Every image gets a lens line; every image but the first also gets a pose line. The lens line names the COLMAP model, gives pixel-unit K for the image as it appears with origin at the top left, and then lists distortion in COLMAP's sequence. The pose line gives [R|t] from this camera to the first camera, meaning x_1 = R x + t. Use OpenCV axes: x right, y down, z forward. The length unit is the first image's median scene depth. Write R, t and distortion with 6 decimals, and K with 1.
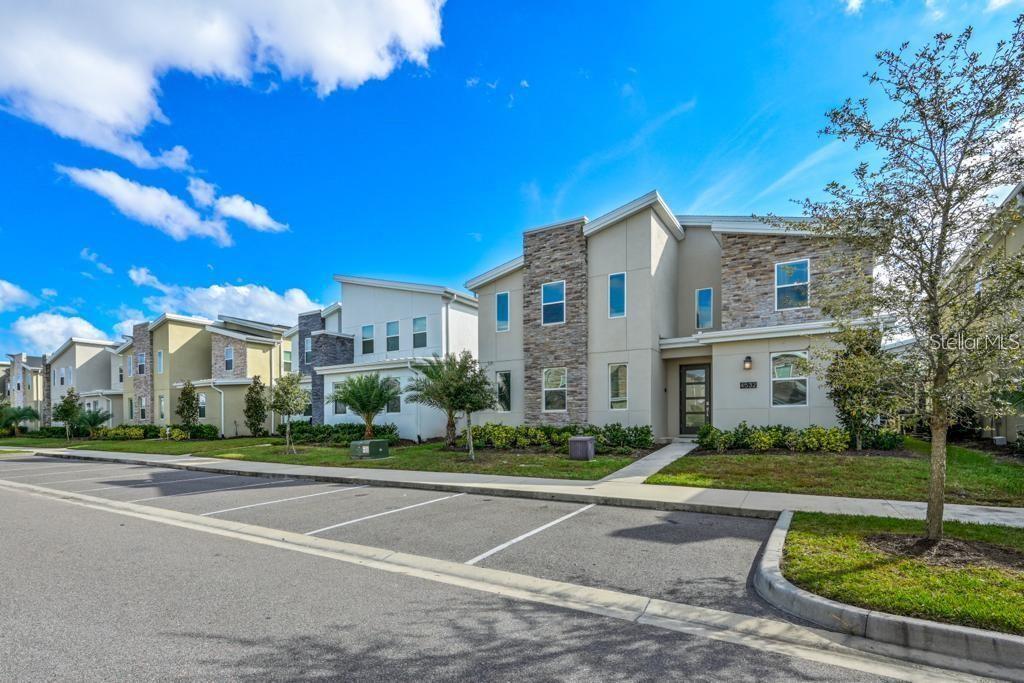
lens RADIAL K [[416.7, 0, 510.3], [0, 416.7, 412.8], [0, 0, 1]] dist [-0.000003, 0.000021]
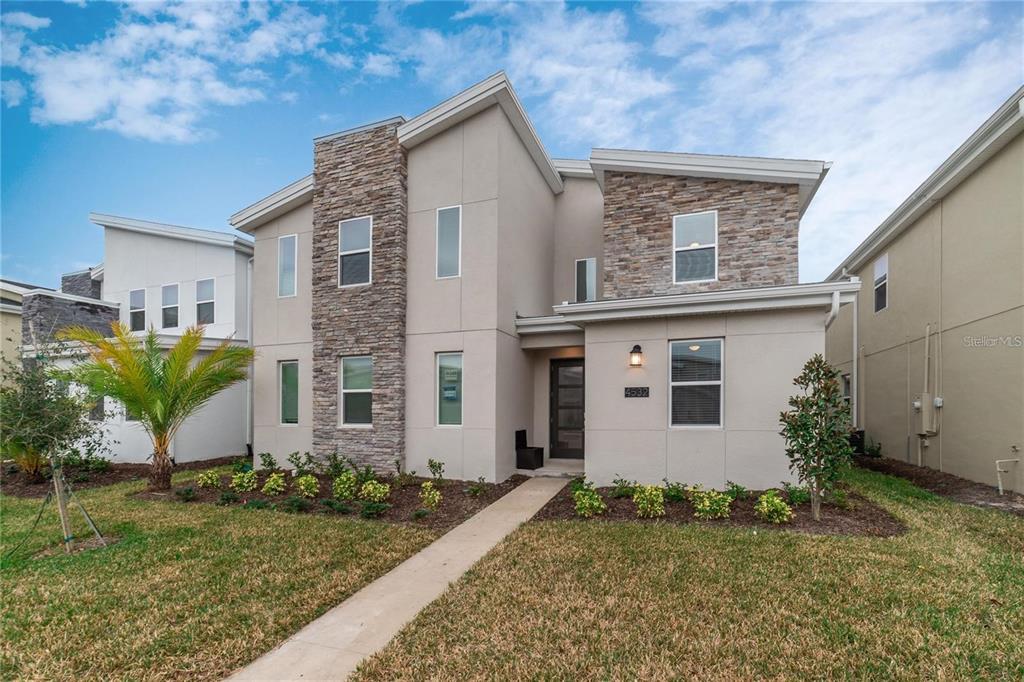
lens RADIAL K [[469.4, 0, 512.8], [0, 469.4, 411.1], [0, 0, 1]] dist [0.000454, 0.000046]
pose [[0.967913, 0.006361, 0.251205, 0.166429], [-0.004936, 0.999968, -0.006302, -0.024844], [-0.251237, 0.004860, 0.967913, 0.283969]]
